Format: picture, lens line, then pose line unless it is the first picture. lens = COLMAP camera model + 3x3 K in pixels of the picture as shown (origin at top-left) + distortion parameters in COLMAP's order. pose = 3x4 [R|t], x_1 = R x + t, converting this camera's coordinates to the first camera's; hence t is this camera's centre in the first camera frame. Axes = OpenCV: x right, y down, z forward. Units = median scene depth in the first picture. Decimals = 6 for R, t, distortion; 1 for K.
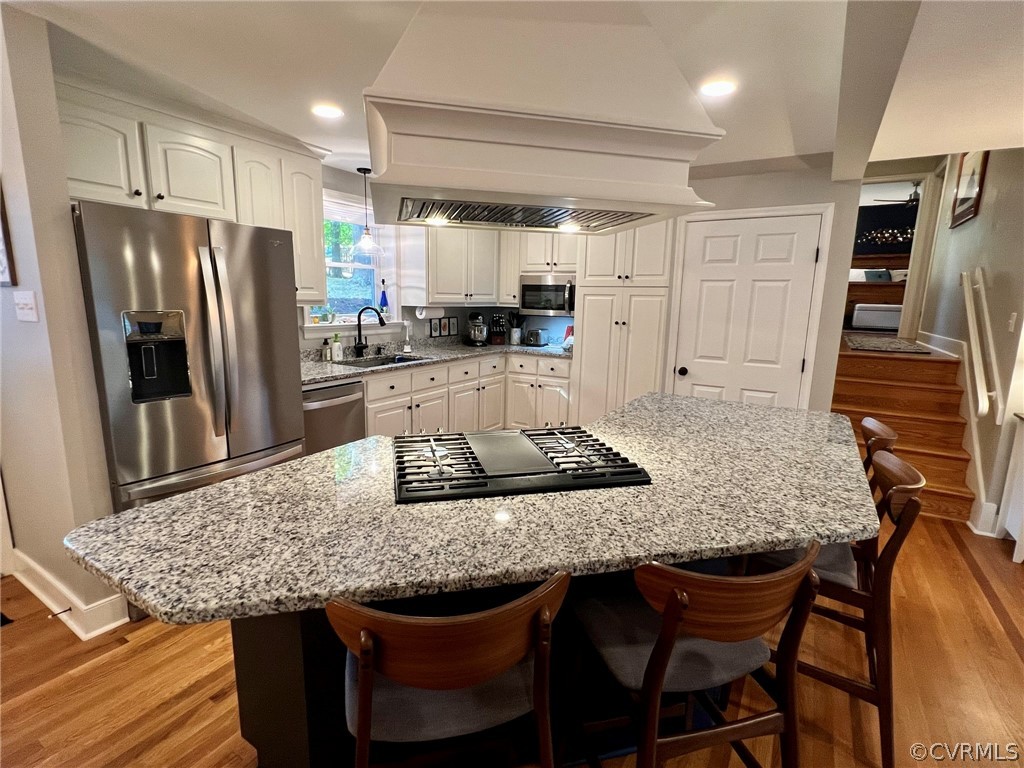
lens RADIAL K [[496.9, 0, 509.6], [0, 496.9, 390.2], [0, 0, 1]] dist [0.000712, 0.000161]
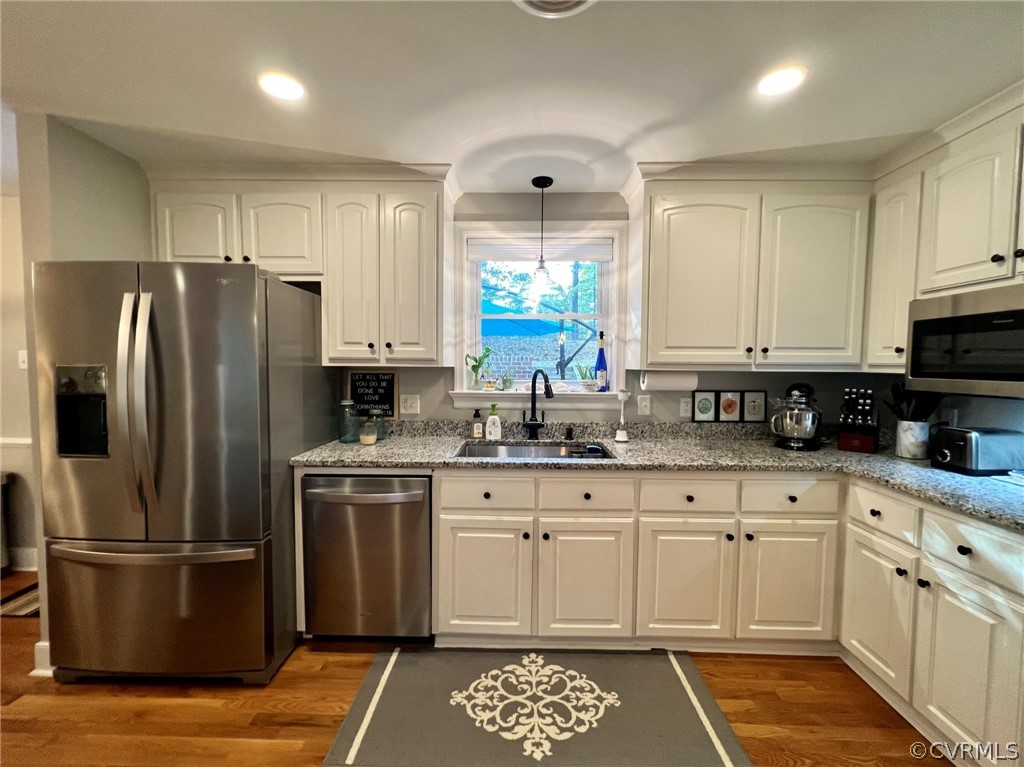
lens RADIAL K [[413.4, 0, 516.8], [0, 413.4, 387.2], [0, 0, 1]] dist [0.001892, 0.000151]
pose [[0.505634, 0.029823, -0.862233, 0.203004], [-0.156694, 0.985955, -0.057787, -0.103661], [0.848399, 0.164326, 0.503205, 0.678793]]
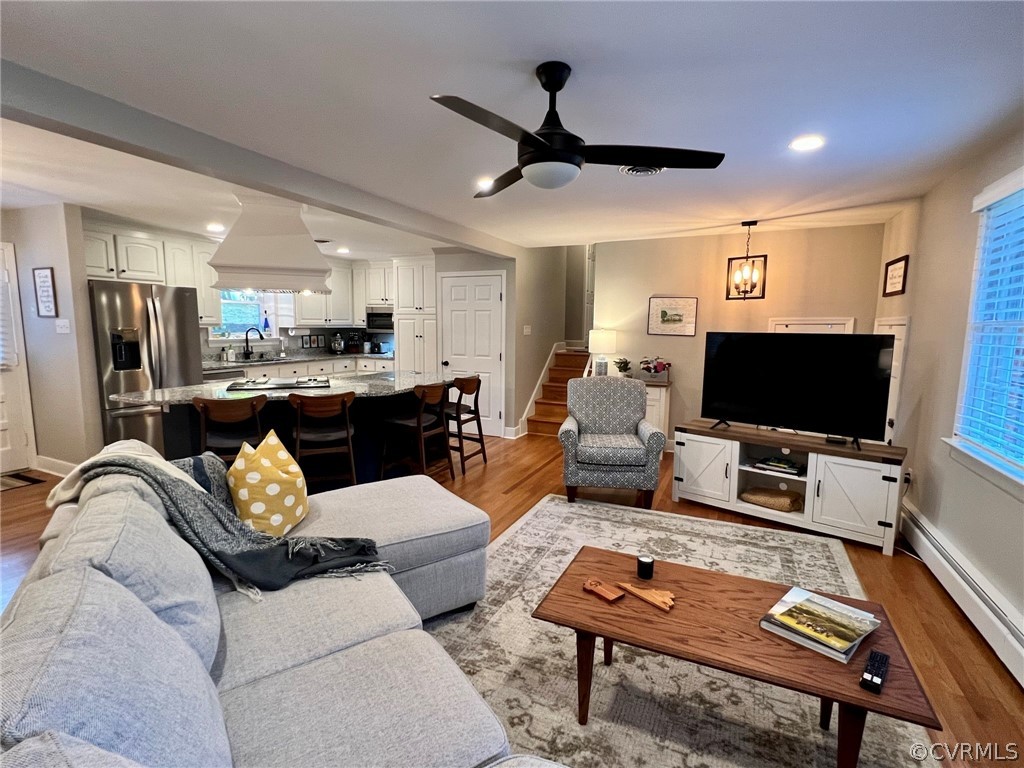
lens RADIAL K [[496.9, 0, 512.5], [0, 496.9, 385.4], [0, 0, 1]] dist [0.000712, 0.000161]
pose [[0.992757, -0.024056, 0.117709, 0.352386], [0.030872, 0.997929, -0.056431, 0.132704], [-0.116108, 0.059656, 0.991443, -0.669575]]
